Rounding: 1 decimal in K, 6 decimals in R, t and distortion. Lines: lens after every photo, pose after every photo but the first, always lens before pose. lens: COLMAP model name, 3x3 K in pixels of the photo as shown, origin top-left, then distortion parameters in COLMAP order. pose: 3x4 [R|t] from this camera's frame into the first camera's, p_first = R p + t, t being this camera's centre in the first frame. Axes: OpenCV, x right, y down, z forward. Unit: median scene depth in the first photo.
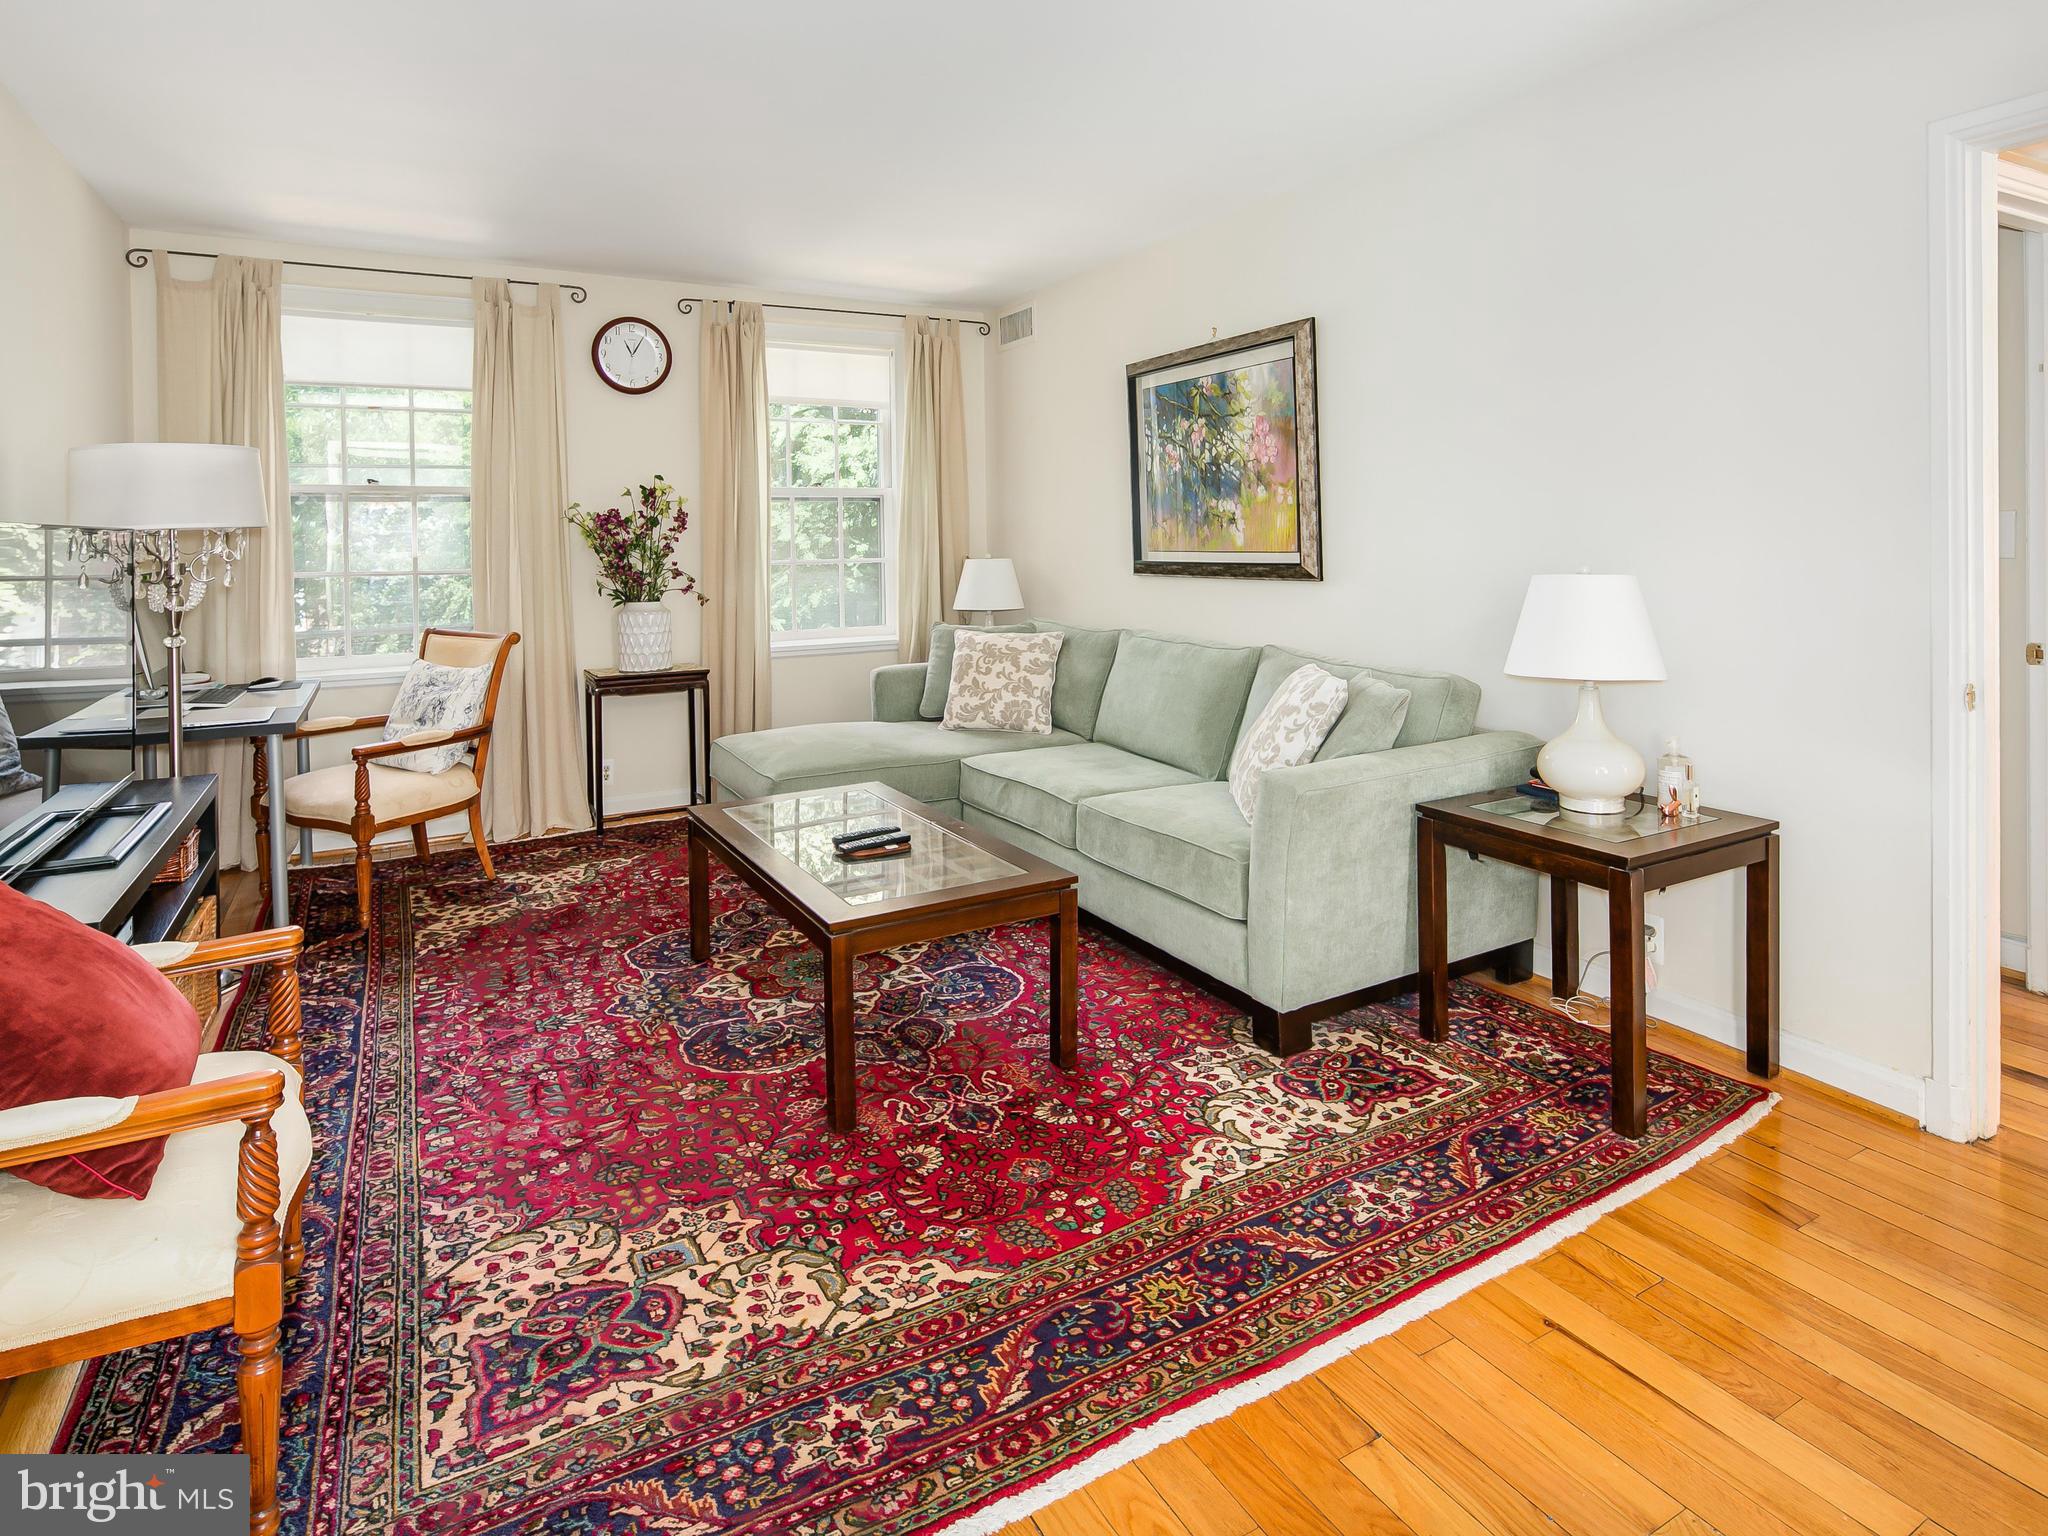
lens RADIAL K [[1121.9, 0, 1020.7], [0, 1121.9, 550.3], [0, 0, 1]] dist [0.006898, -0.005703]
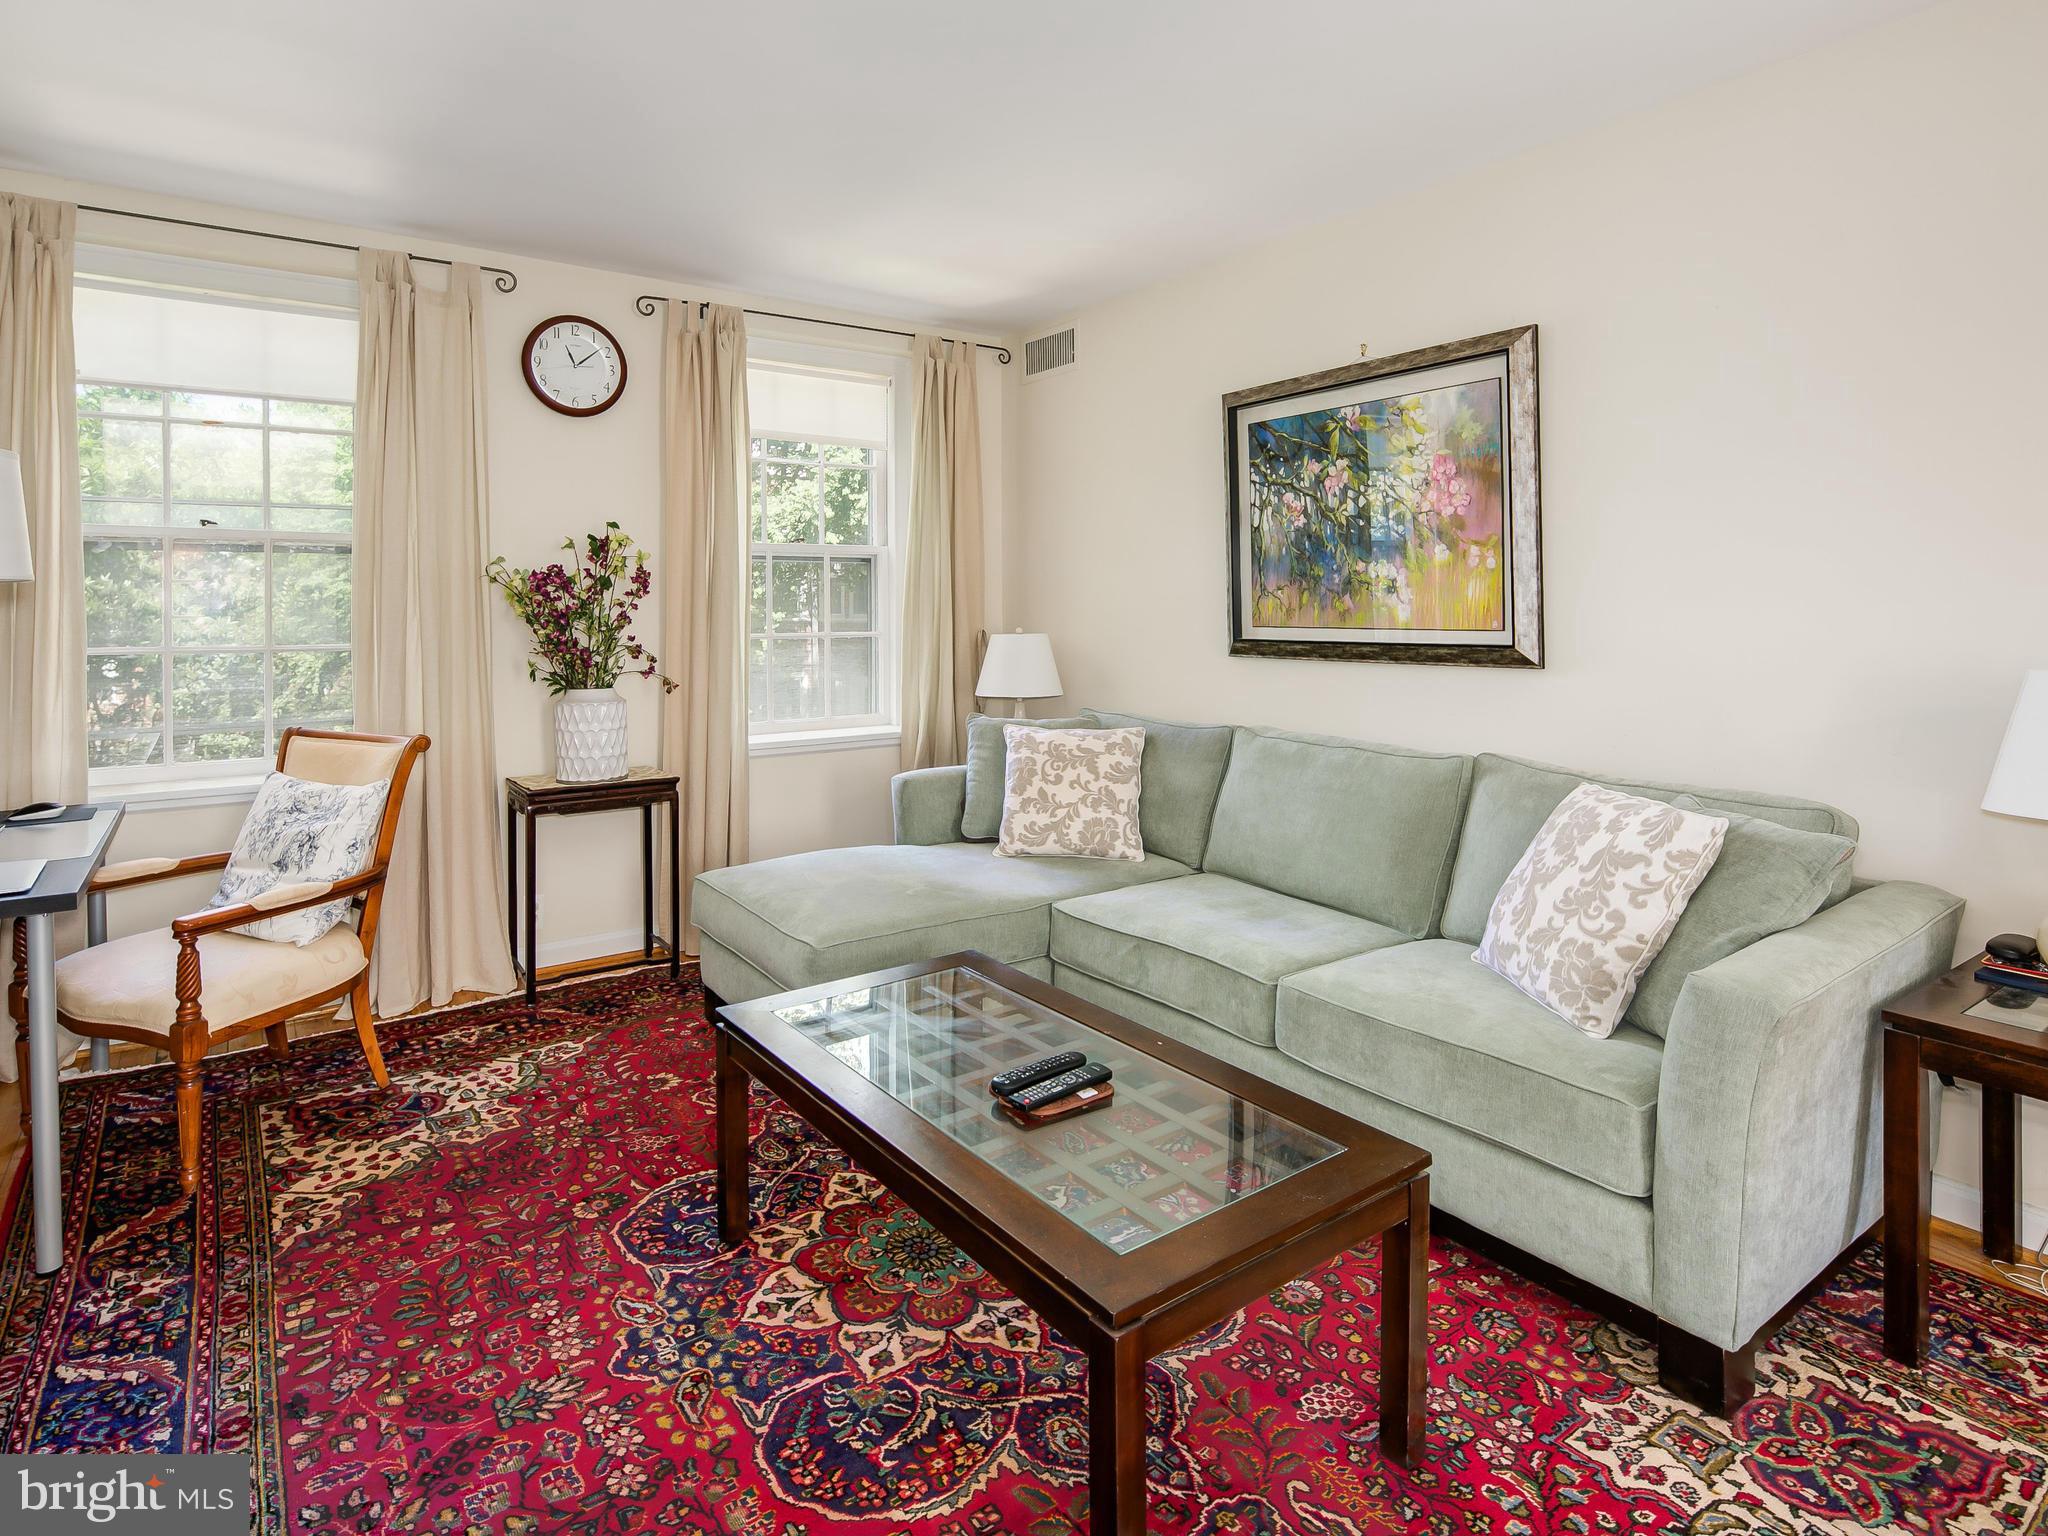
lens RADIAL K [[1110.5, 0, 1022.6], [0, 1110.5, 611.2], [0, 0, 1]] dist [0.010578, -0.008638]
pose [[0.993489, 0.009047, 0.113567, -0.159911], [-0.007949, 0.999917, -0.010122, -0.001152], [-0.113649, 0.009154, 0.993479, 0.266723]]
